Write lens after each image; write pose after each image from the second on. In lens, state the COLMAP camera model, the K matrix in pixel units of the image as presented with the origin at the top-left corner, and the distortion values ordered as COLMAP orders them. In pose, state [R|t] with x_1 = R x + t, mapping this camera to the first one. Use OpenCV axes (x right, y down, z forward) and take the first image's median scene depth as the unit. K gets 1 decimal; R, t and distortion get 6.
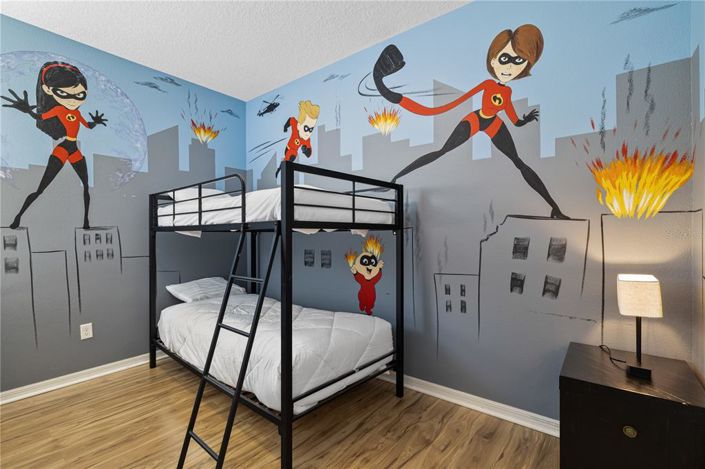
lens RADIAL K [[318.7, 0, 349.1], [0, 318.7, 234.8], [0, 0, 1]] dist [0.000366, 0.000556]
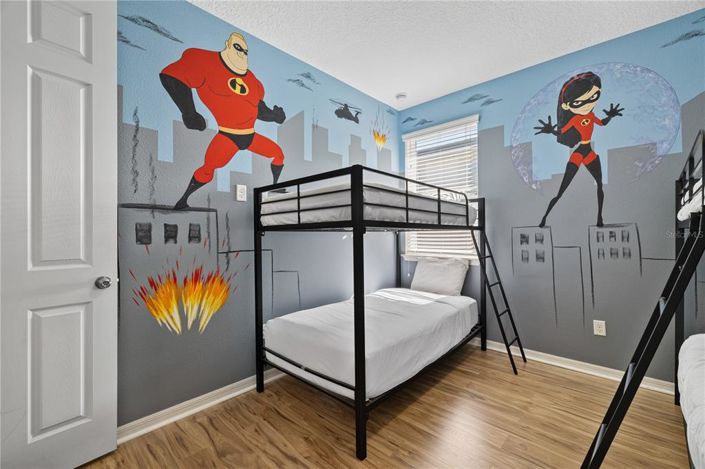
lens RADIAL K [[298.6, 0, 348.2], [0, 298.6, 231.1], [0, 0, 1]] dist [0.003026, -0.001072]
pose [[-0.077841, 0.005436, -0.996951, 0.185921], [0.004207, 0.999978, 0.005124, -0.012630], [0.996957, -0.003795, -0.077863, 0.288121]]
